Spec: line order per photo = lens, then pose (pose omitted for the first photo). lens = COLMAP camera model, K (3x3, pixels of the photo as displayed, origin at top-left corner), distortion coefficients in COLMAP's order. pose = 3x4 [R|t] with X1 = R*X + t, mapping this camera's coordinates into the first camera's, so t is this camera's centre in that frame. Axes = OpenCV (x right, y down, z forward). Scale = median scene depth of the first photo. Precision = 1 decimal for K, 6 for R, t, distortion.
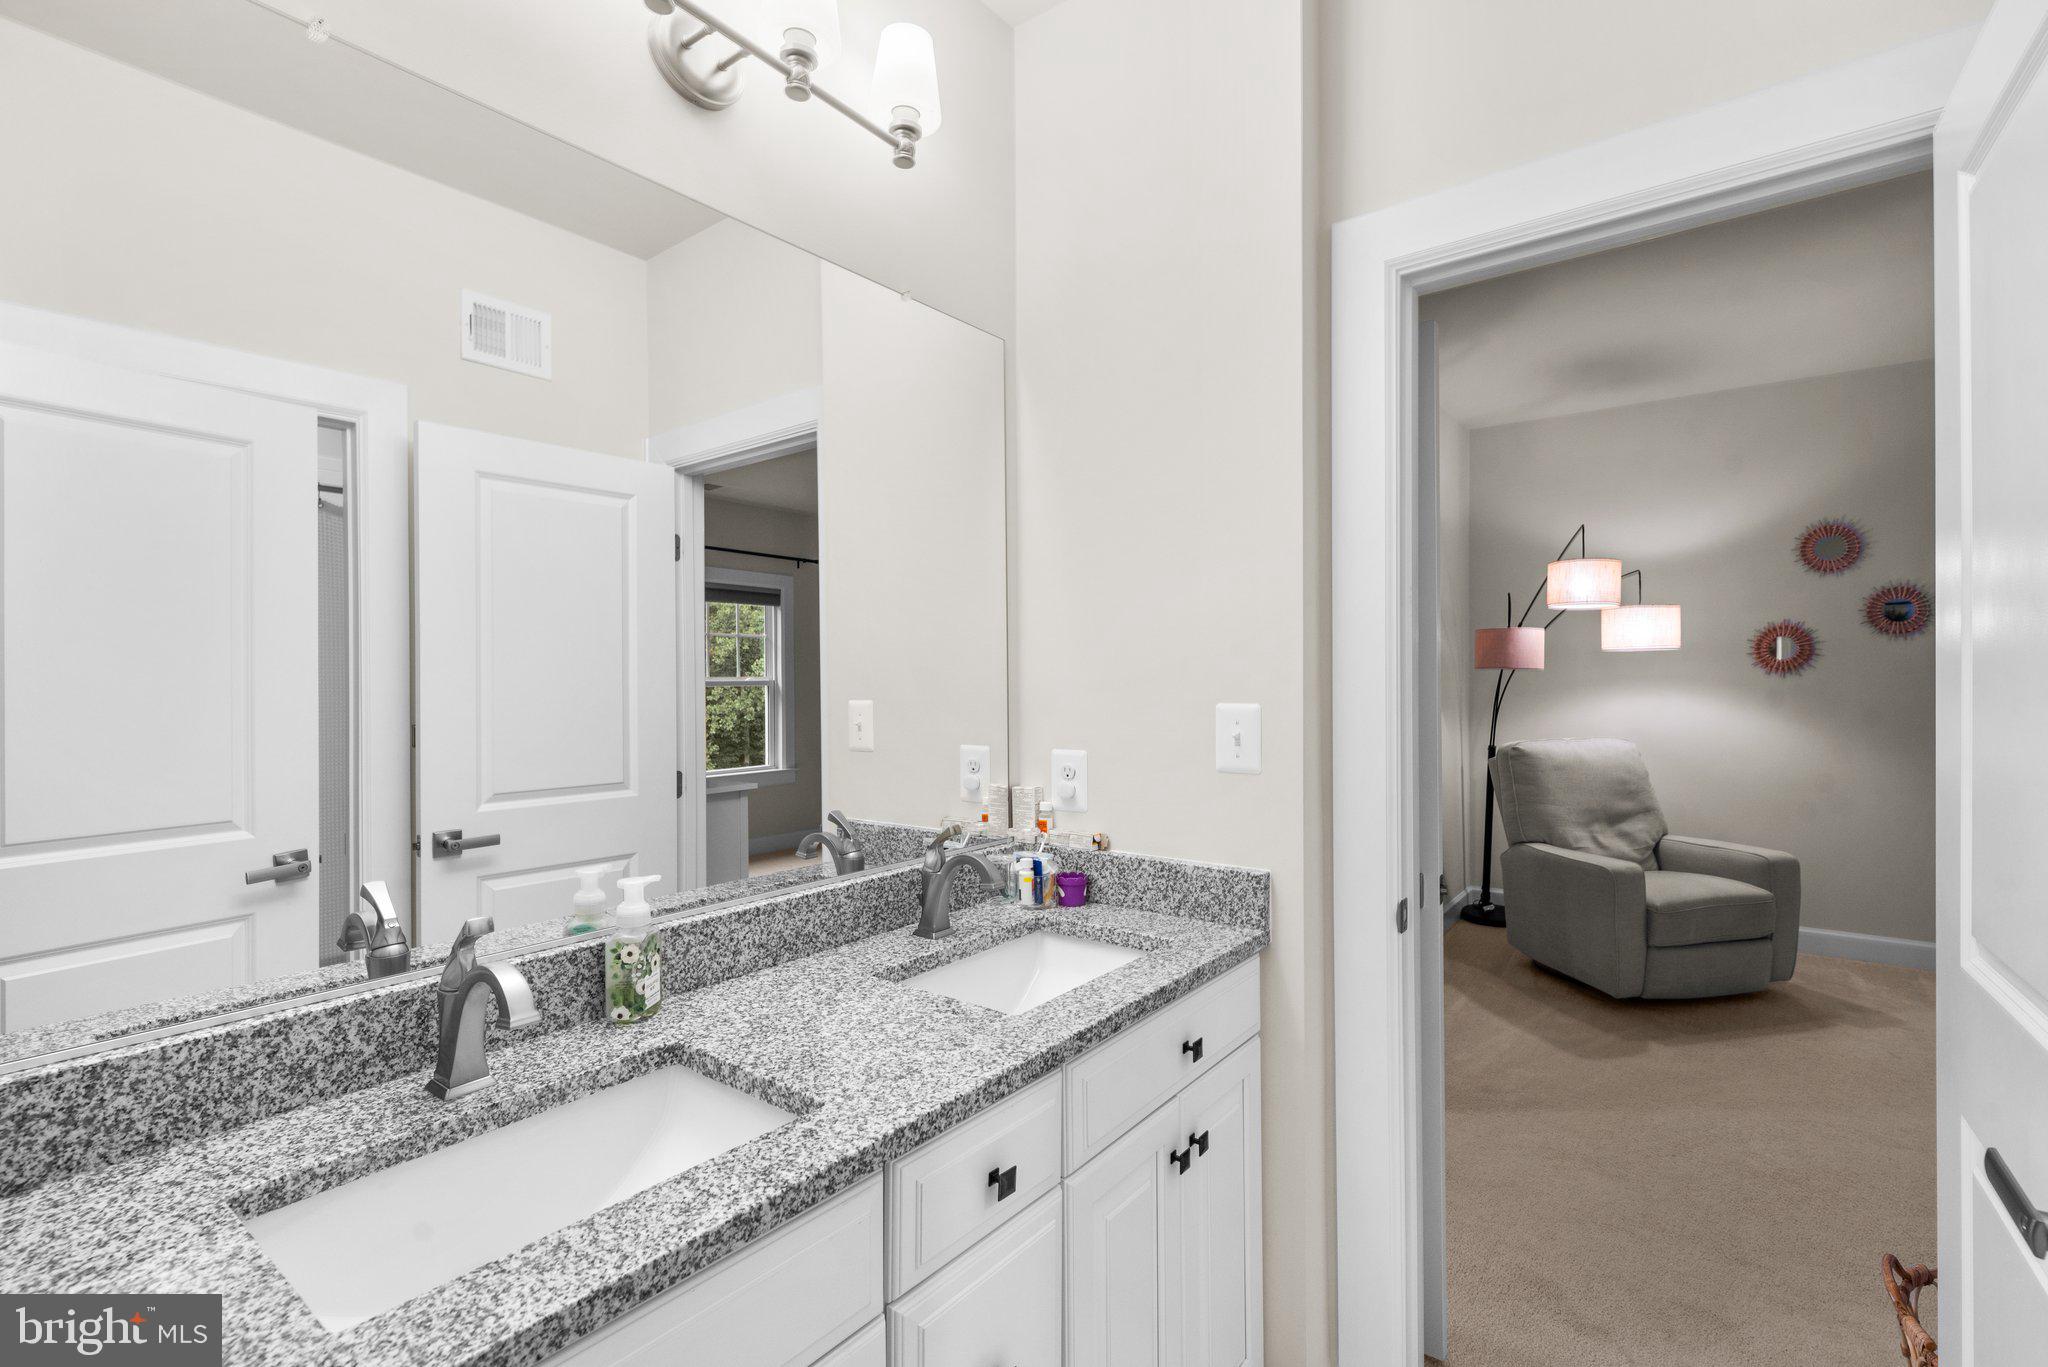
lens RADIAL K [[916.0, 0, 1025.0], [0, 916.0, 682.1], [0, 0, 1]] dist [0.000562, -0.000056]
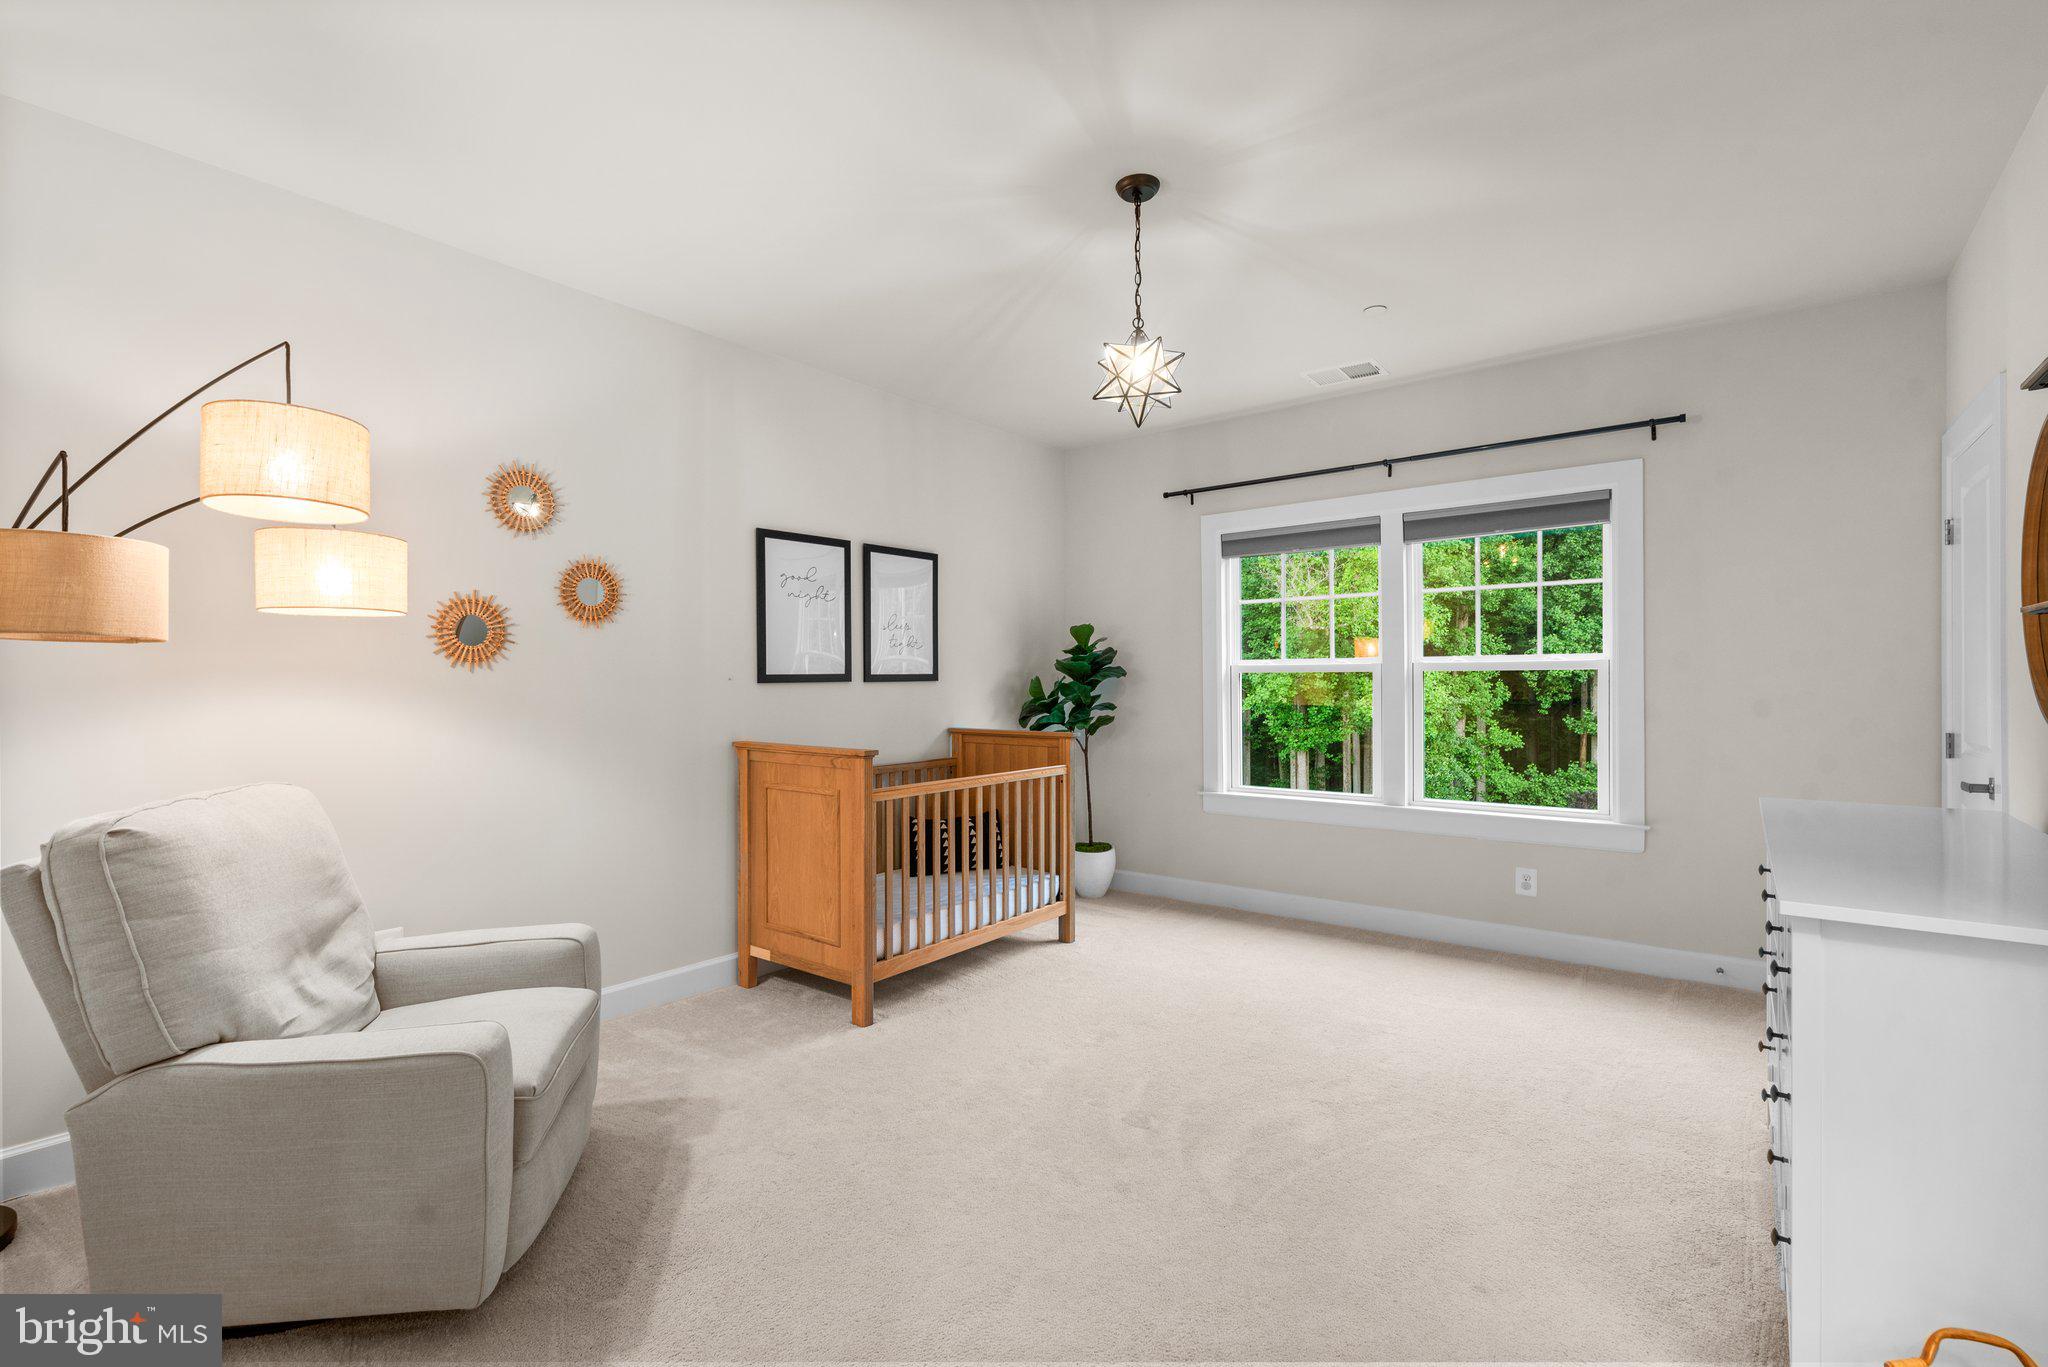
lens RADIAL K [[916.0, 0, 1036.5], [0, 916.0, 674.0], [0, 0, 1]] dist [0.000562, -0.000056]
pose [[-0.028079, 0.014365, 0.999502, 0.115865], [-0.001995, 0.999894, -0.014427, 0.006784], [-0.999604, -0.002399, -0.028048, 0.614749]]
